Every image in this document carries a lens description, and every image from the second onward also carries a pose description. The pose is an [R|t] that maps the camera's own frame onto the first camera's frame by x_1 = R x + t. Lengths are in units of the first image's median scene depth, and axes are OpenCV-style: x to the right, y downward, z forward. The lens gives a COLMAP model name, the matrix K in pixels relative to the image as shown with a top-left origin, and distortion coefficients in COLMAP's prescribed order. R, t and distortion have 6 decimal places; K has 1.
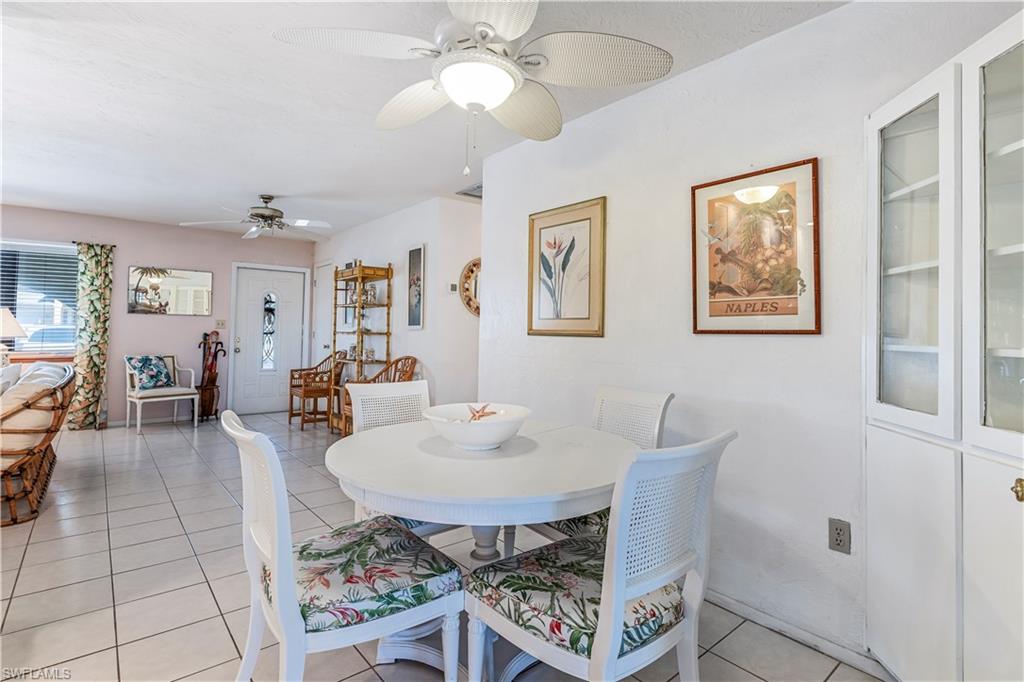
lens RADIAL K [[496.2, 0, 503.1], [0, 496.2, 320.1], [0, 0, 1]] dist [-0.015303, -0.000299]
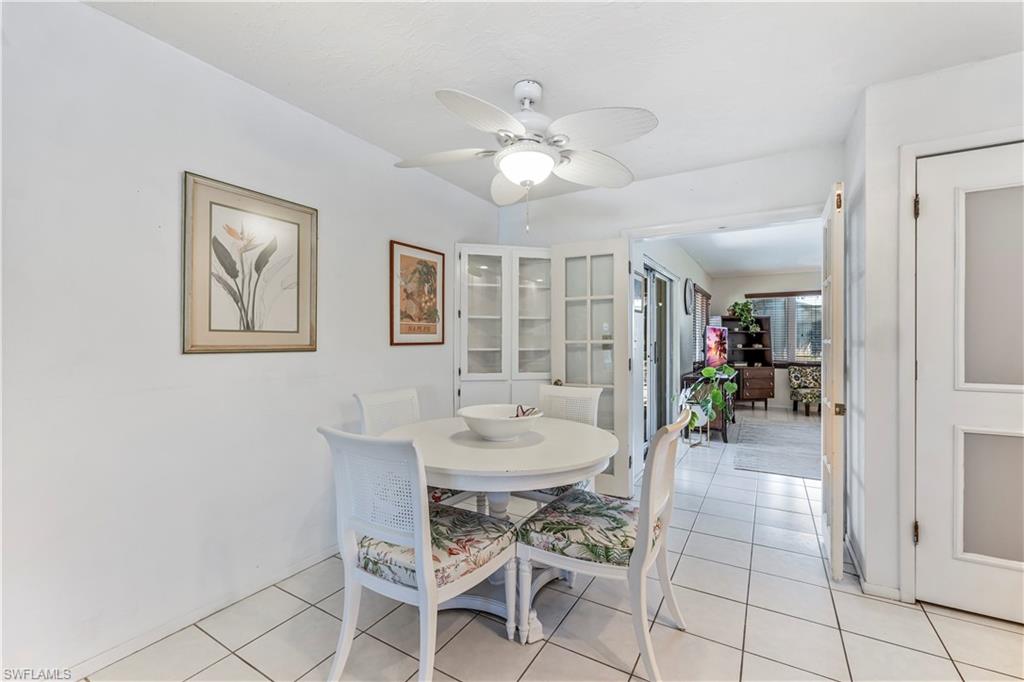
lens RADIAL K [[433.4, 0, 532.0], [0, 433.4, 330.3], [0, 0, 1]] dist [0.000253, -0.000096]
pose [[-0.377788, 0.003556, 0.925885, -0.941289], [-0.028530, 0.999473, -0.015479, -0.008639], [-0.925453, -0.032263, -0.377487, 1.140234]]
